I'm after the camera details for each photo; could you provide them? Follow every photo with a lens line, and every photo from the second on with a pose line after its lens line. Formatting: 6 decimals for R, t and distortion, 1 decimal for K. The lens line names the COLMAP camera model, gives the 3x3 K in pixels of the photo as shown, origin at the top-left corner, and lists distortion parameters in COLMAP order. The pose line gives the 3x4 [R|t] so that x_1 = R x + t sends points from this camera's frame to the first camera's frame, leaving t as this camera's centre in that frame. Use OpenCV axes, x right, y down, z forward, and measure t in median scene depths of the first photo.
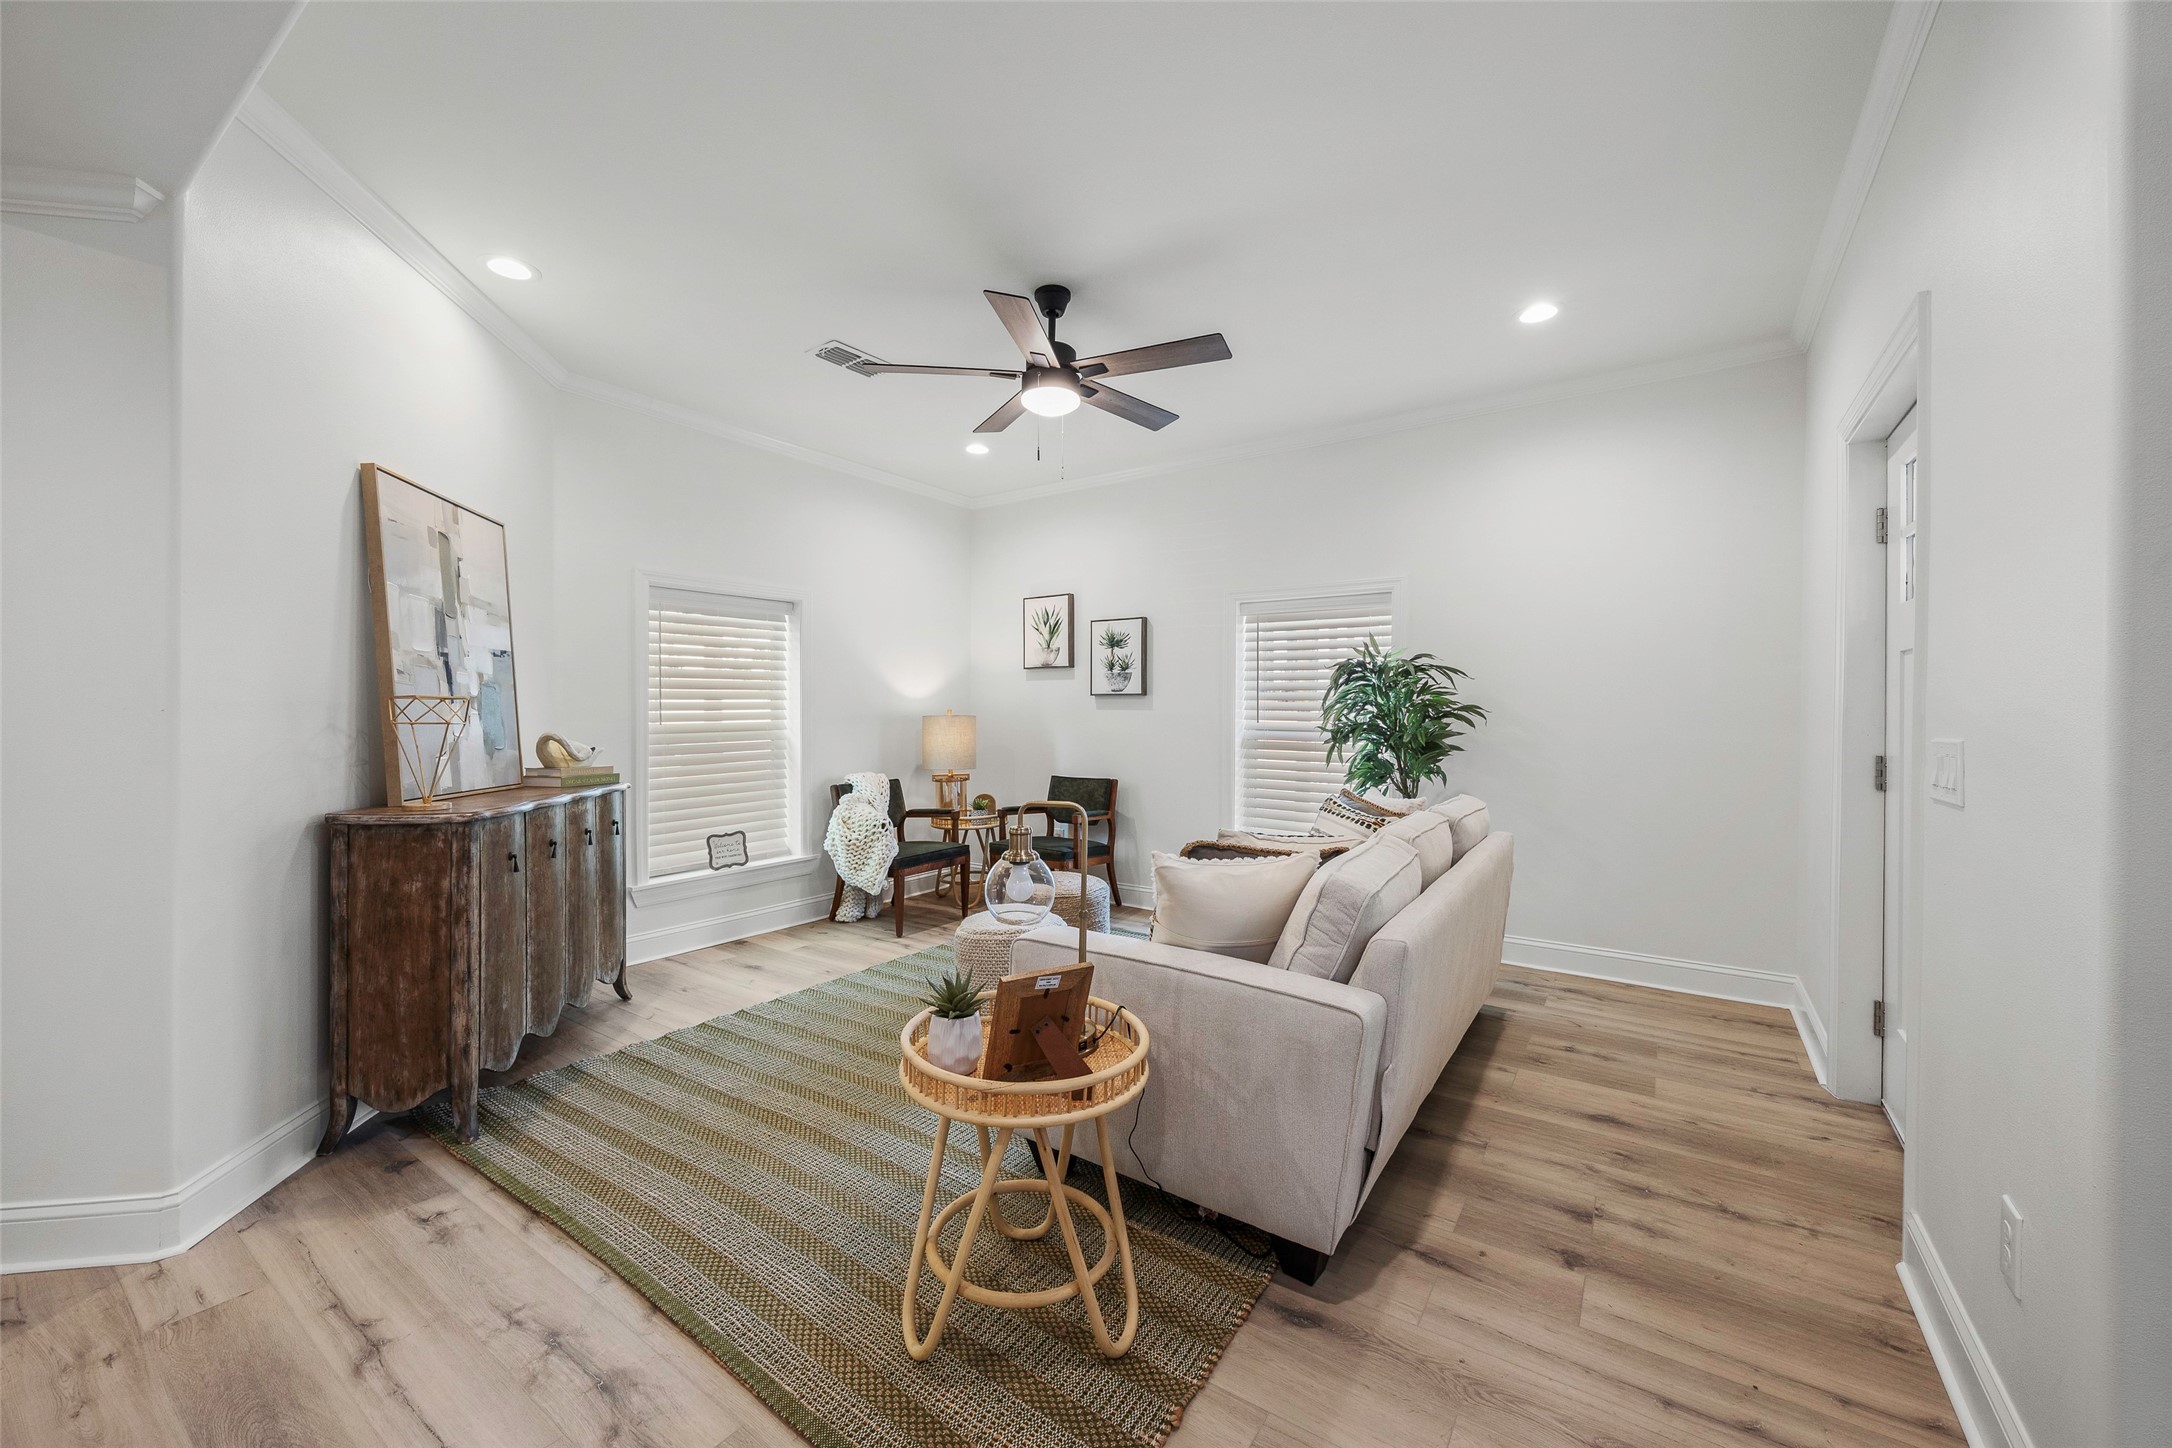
lens RADIAL K [[835.8, 0, 1086.0], [0, 835.8, 724.0], [0, 0, 1]] dist [-0.021026, 0.000019]
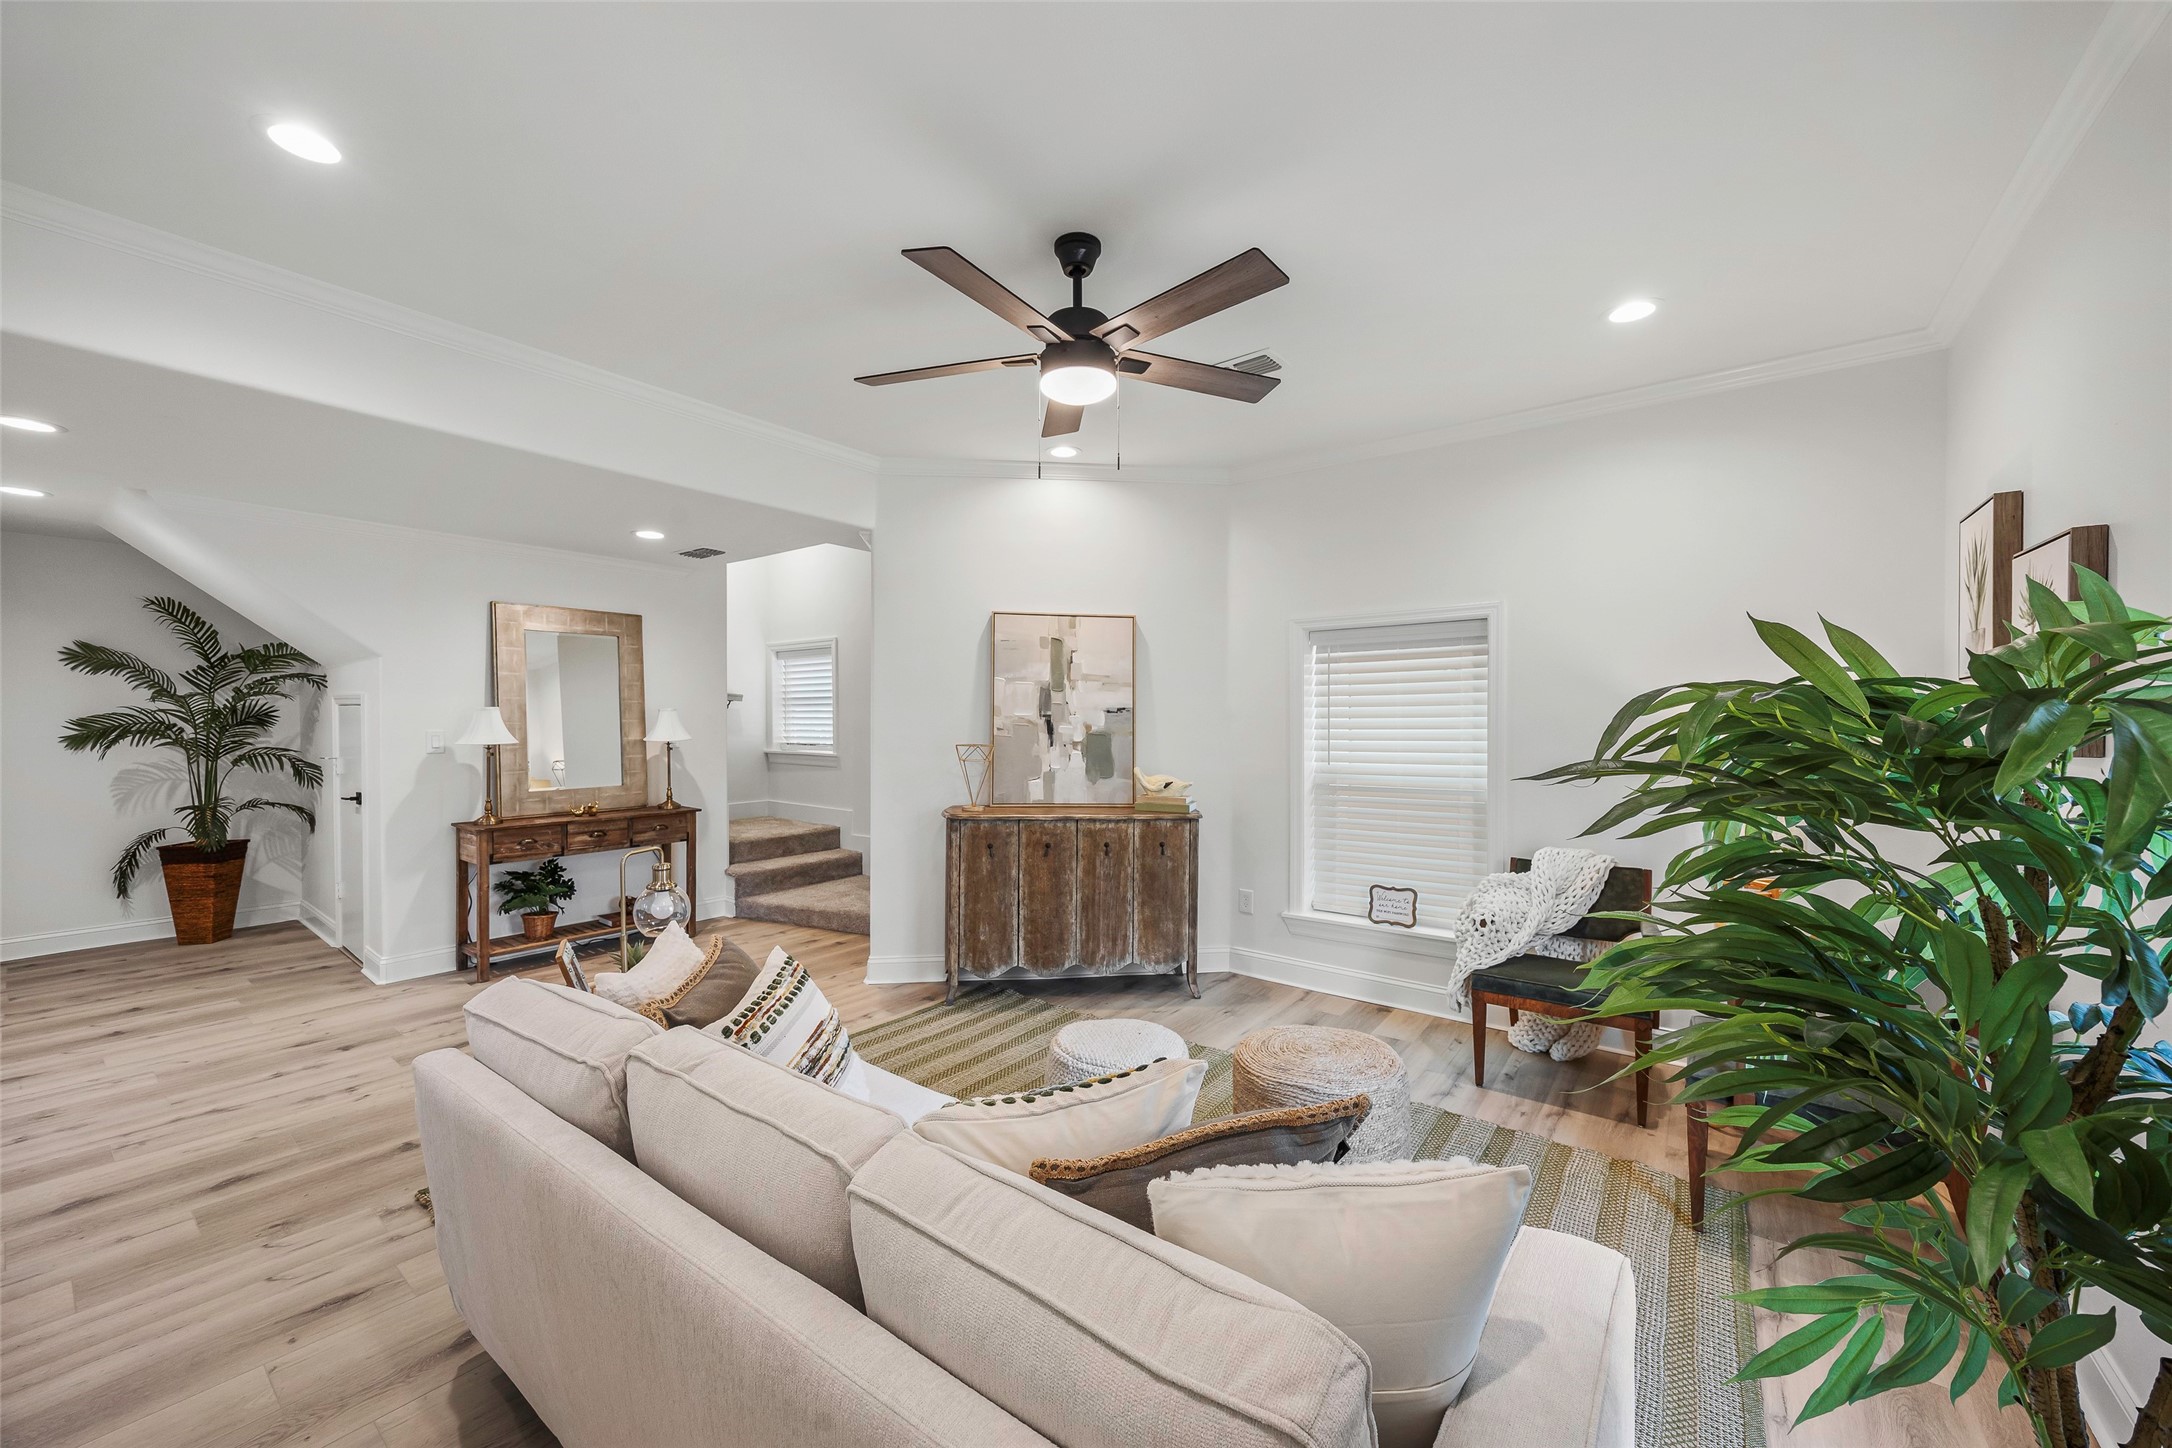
lens RADIAL K [[835.8, 0, 1086.0], [0, 835.8, 724.0], [0, 0, 1]] dist [-0.021026, 0.000019]
pose [[-0.063983, 0.007231, -0.997925, 0.815287], [-0.013923, 0.999870, 0.008138, -0.082081], [0.997854, 0.014415, -0.063874, 1.174101]]
